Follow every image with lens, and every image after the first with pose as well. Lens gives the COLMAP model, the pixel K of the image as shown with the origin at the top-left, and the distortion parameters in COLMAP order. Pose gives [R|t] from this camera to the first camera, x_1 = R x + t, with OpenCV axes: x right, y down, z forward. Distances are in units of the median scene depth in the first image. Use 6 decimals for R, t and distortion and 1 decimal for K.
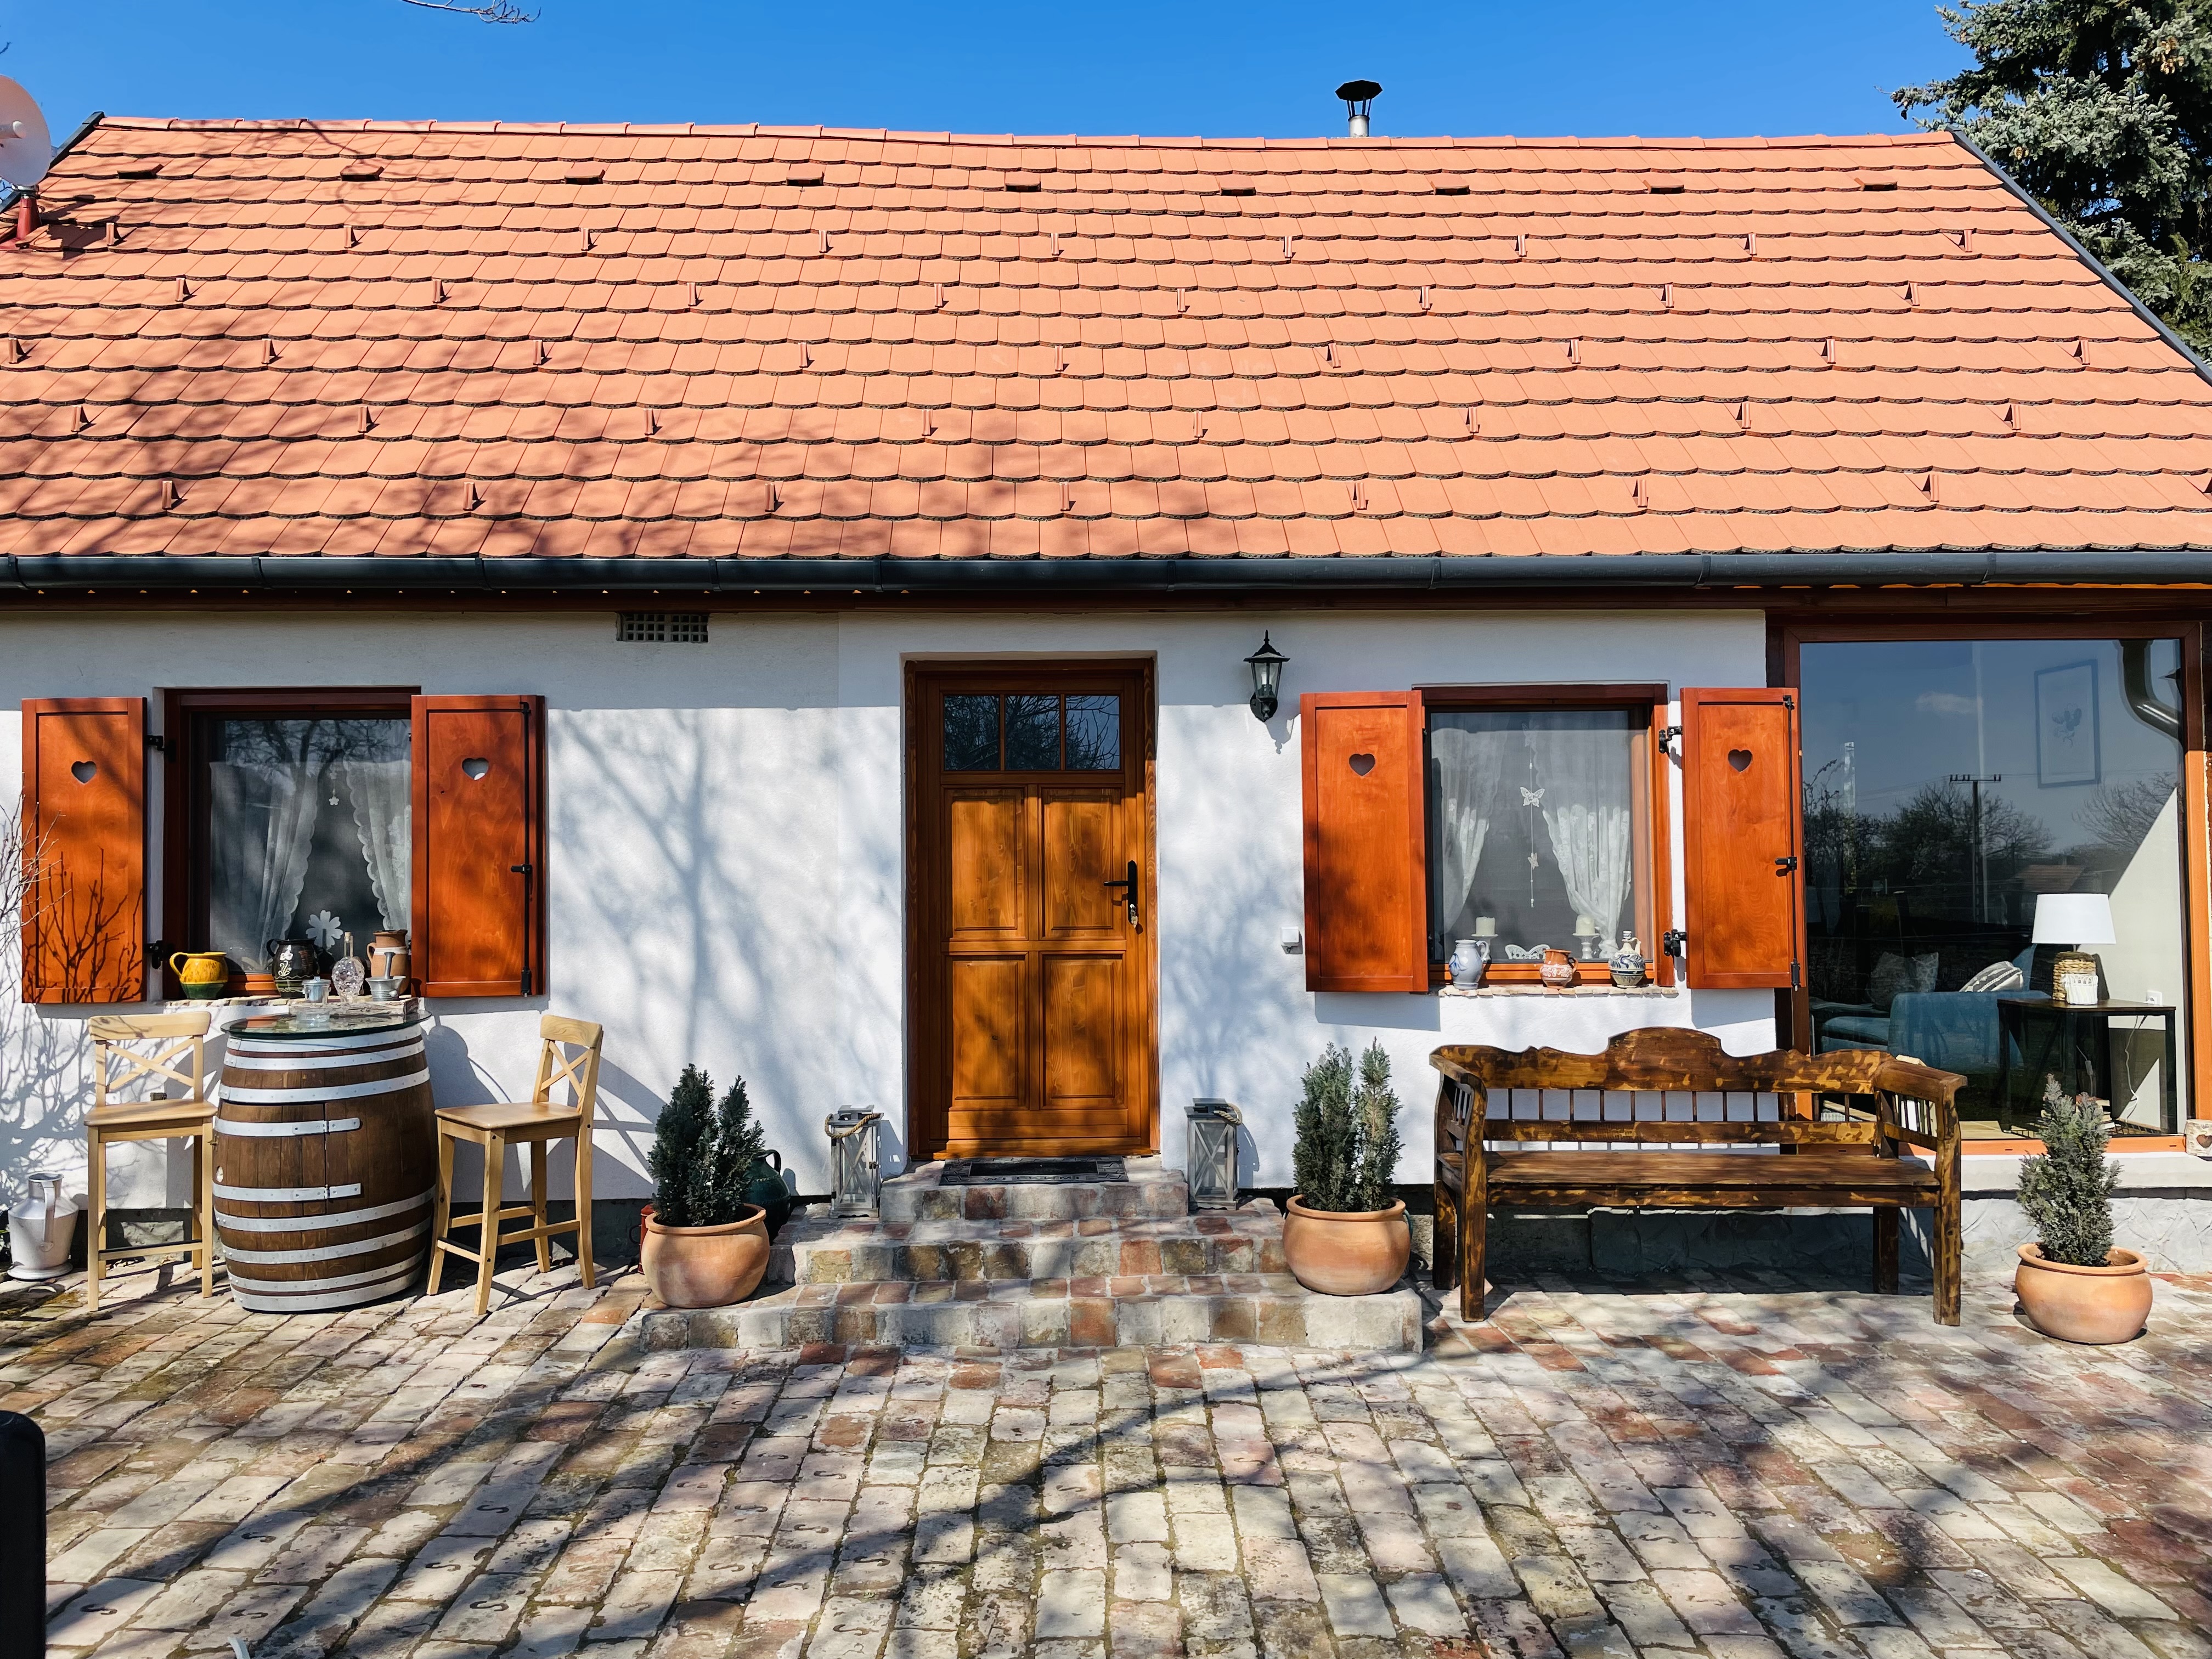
lens RADIAL K [[1674.6, 0, 1112.7], [0, 1674.6, 820.7], [0, 0, 1]] dist [-0.002324, -0.011017]
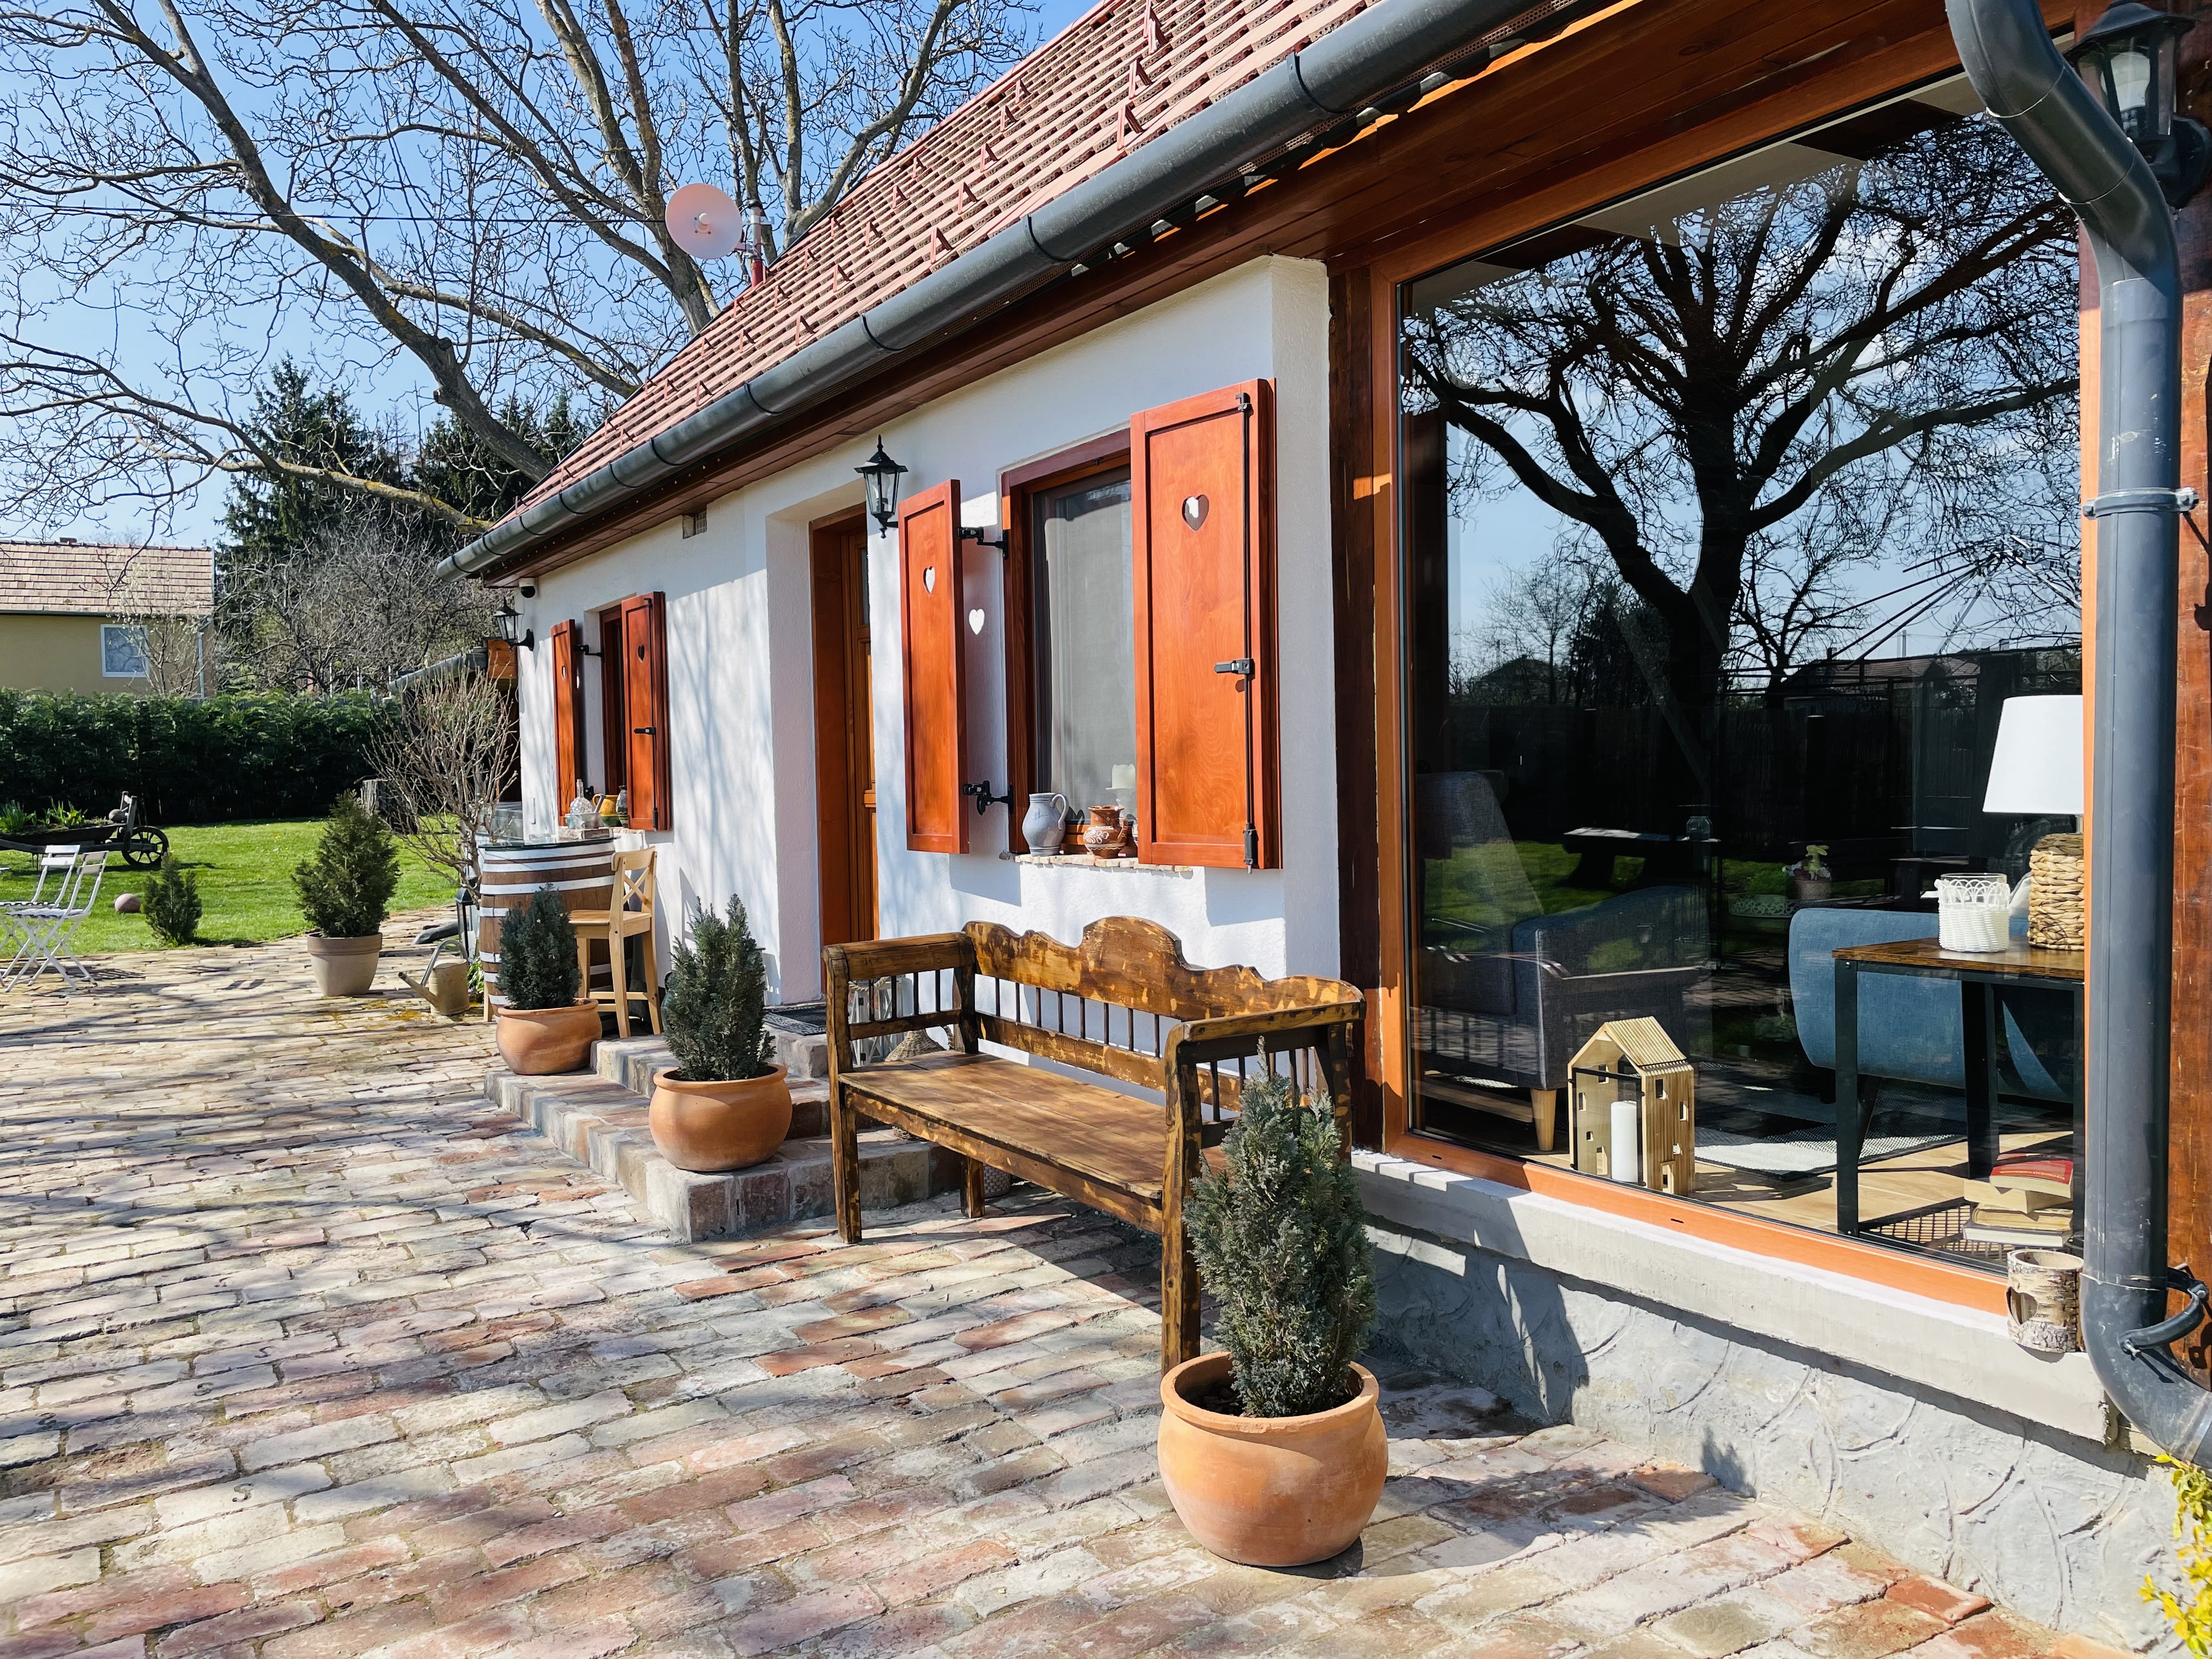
lens RADIAL K [[1674.6, 0, 1111.3], [0, 1674.6, 839.4], [0, 0, 1]] dist [-0.002324, -0.011017]
pose [[0.516630, 0.030345, -0.855671, 1.121318], [0.044457, 0.997073, 0.062202, 0.058207], [0.855054, -0.070175, 0.513769, 0.779995]]
